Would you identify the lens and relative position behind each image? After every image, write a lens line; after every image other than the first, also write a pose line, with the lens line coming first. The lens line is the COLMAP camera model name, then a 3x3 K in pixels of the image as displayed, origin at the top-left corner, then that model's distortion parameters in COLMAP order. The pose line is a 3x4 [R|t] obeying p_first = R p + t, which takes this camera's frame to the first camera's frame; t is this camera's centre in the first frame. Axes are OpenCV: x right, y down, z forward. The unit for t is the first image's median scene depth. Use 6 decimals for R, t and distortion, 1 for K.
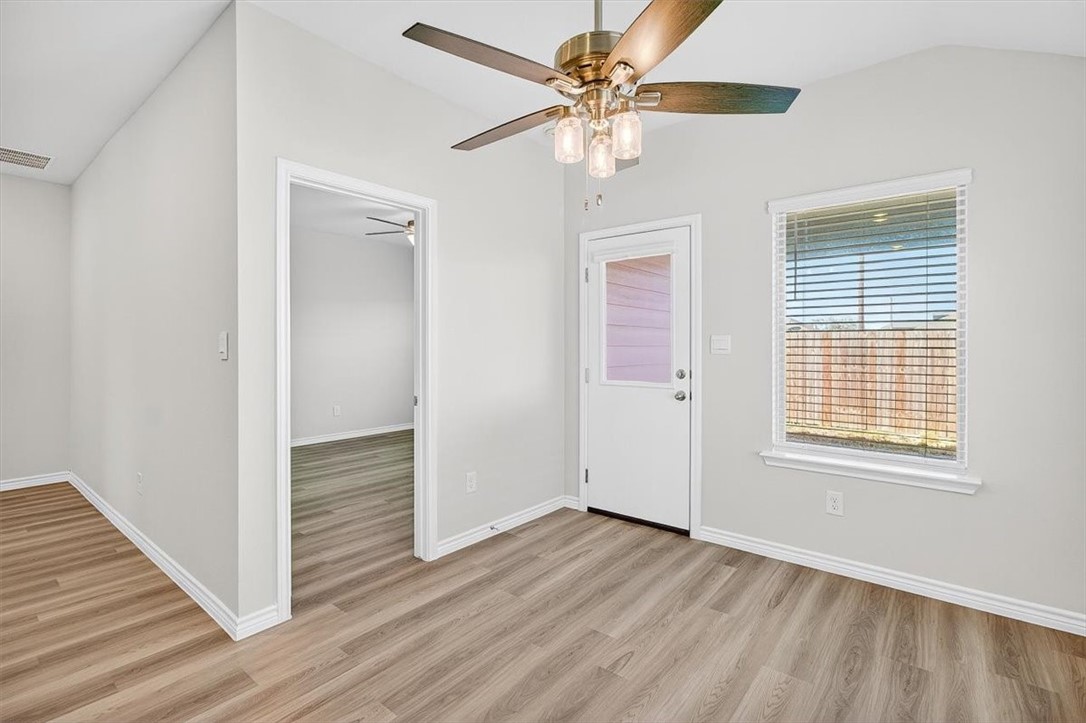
lens RADIAL K [[508.1, 0, 548.9], [0, 508.1, 344.4], [0, 0, 1]] dist [-0.005582, 0.001946]
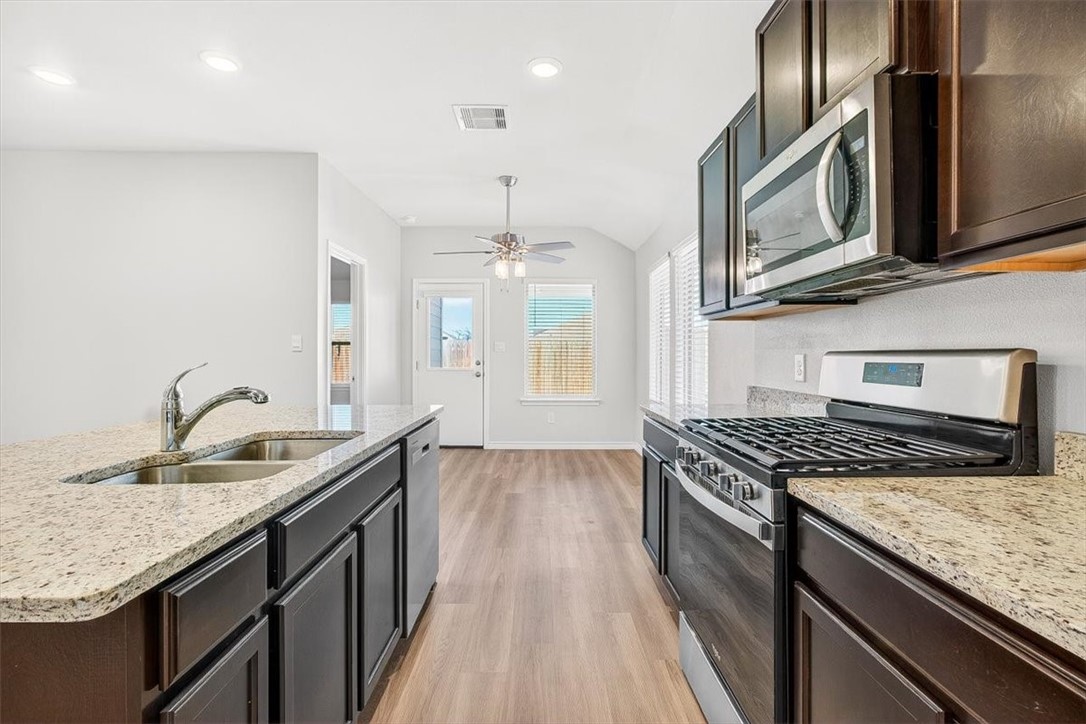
lens RADIAL K [[508.1, 0, 568.8], [0, 508.1, 350.1], [0, 0, 1]] dist [-0.005582, 0.001946]
pose [[0.747876, 0.003648, 0.663828, -0.904956], [0.001547, 0.999973, -0.007239, 0.032574], [-0.663836, 0.006441, 0.747850, -0.763022]]
